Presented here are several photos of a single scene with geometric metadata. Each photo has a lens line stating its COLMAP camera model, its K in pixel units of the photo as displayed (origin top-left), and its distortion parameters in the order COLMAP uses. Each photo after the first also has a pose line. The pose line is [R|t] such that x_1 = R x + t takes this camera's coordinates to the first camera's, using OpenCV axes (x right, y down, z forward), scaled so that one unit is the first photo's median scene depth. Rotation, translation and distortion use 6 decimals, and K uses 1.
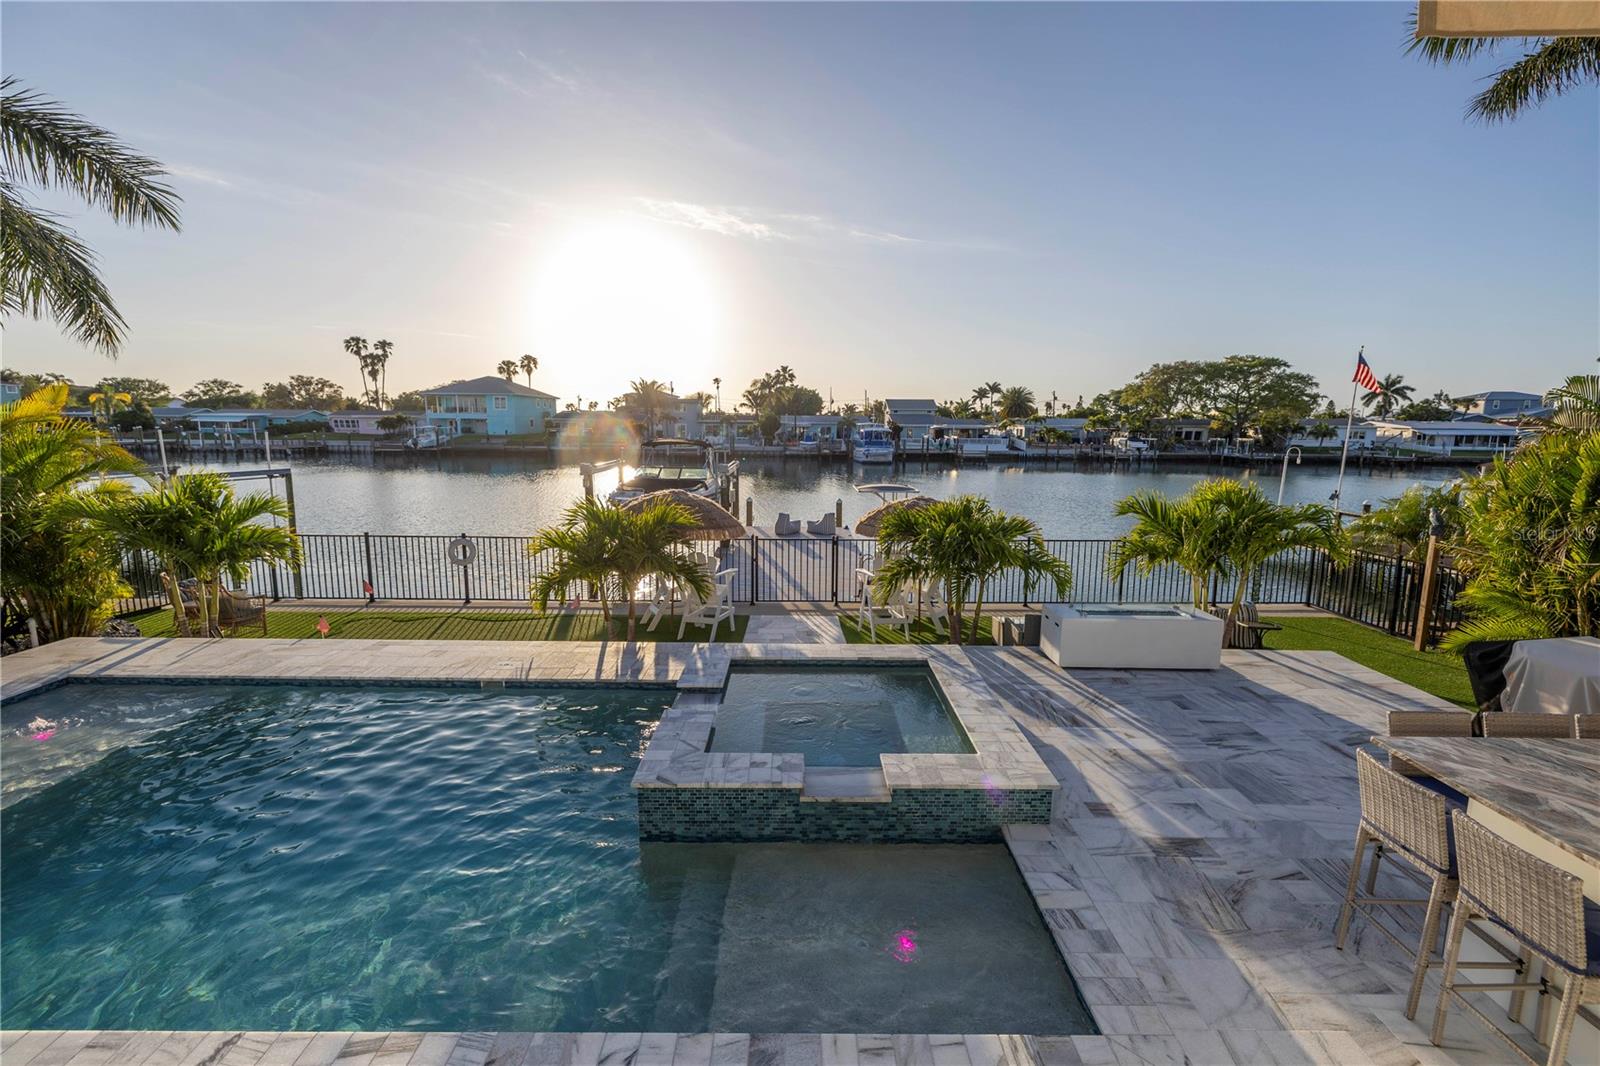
lens RADIAL K [[672.9, 0, 800.7], [0, 672.9, 525.2], [0, 0, 1]] dist [-0.008329, 0.002107]
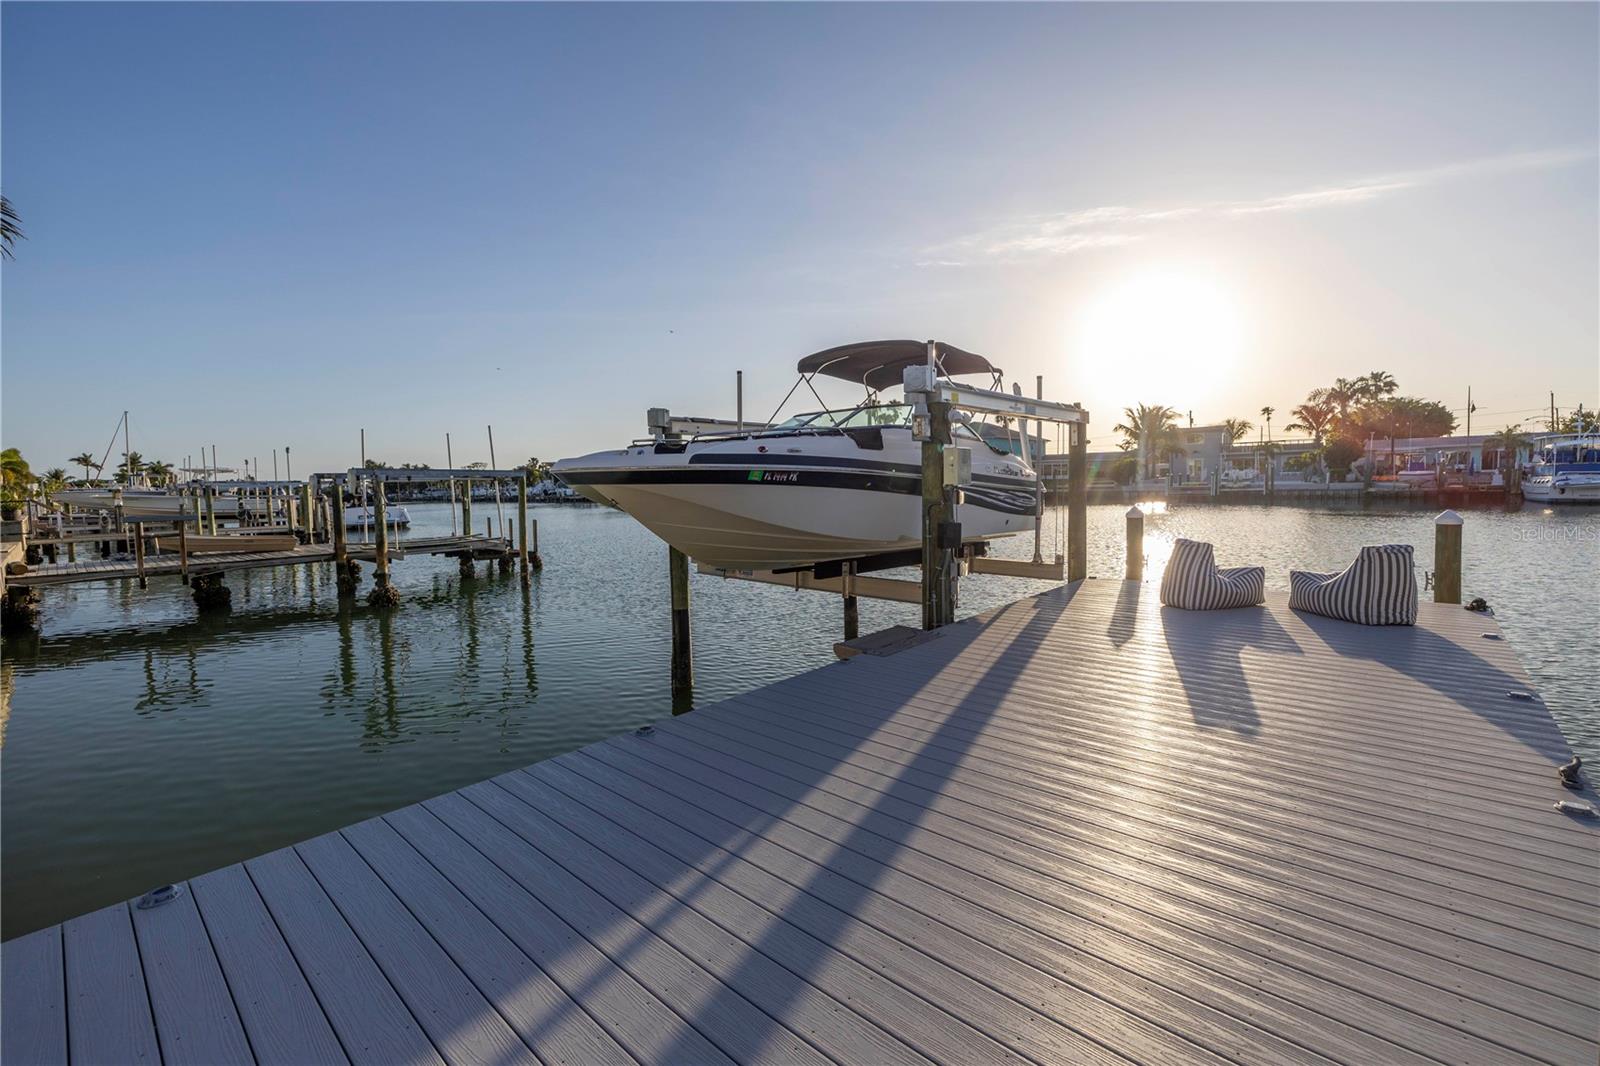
lens RADIAL K [[672.9, 0, 783.3], [0, 672.9, 524.3], [0, 0, 1]] dist [-0.008329, 0.002107]
pose [[0.726070, 0.013442, -0.687489, 0.010091], [-0.070787, 0.995958, -0.055286, 0.001198], [0.683967, 0.088807, 0.724087, 0.118956]]
